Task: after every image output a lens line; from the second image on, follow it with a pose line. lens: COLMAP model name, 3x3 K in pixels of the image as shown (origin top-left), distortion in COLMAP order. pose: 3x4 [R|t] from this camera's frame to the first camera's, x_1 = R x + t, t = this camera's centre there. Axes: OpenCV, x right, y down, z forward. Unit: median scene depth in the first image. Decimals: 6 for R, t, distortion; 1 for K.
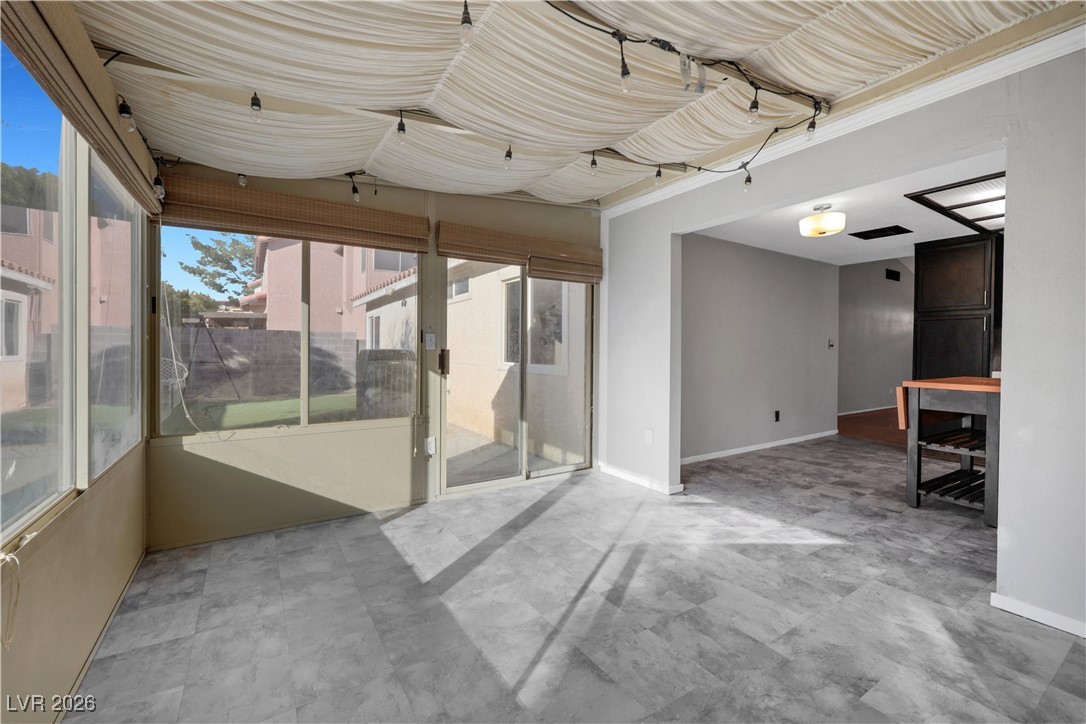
lens RADIAL K [[449.3, 0, 537.1], [0, 449.3, 354.2], [0, 0, 1]] dist [-0.000184, 0.000604]
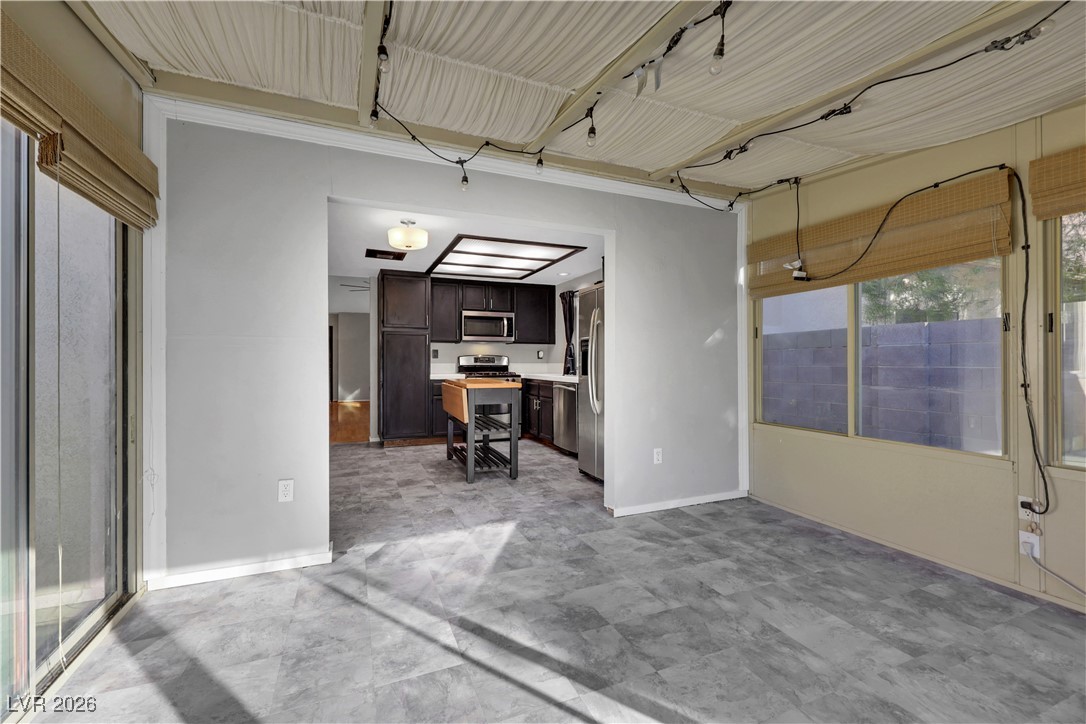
lens RADIAL K [[449.3, 0, 533.6], [0, 449.3, 356.3], [0, 0, 1]] dist [-0.000184, 0.000604]
pose [[0.177031, 0.005694, 0.984189, -0.484849], [0.008682, 0.999935, -0.007347, -0.006764], [-0.984167, 0.009845, 0.176971, 0.769407]]
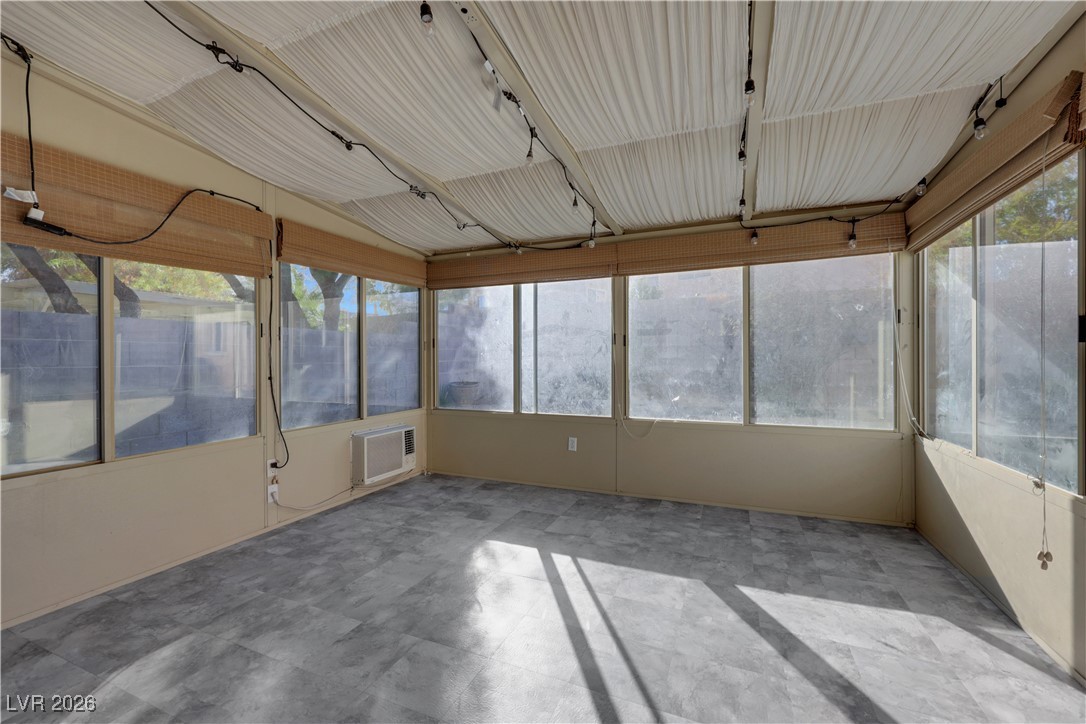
lens RADIAL K [[449.3, 0, 553.4], [0, 449.3, 360.5], [0, 0, 1]] dist [-0.000184, 0.000604]
pose [[-0.814731, 0.000316, -0.579839, 0.585595], [-0.004679, 0.999964, 0.007120, -0.007119], [0.579820, 0.008514, -0.814700, 1.367421]]
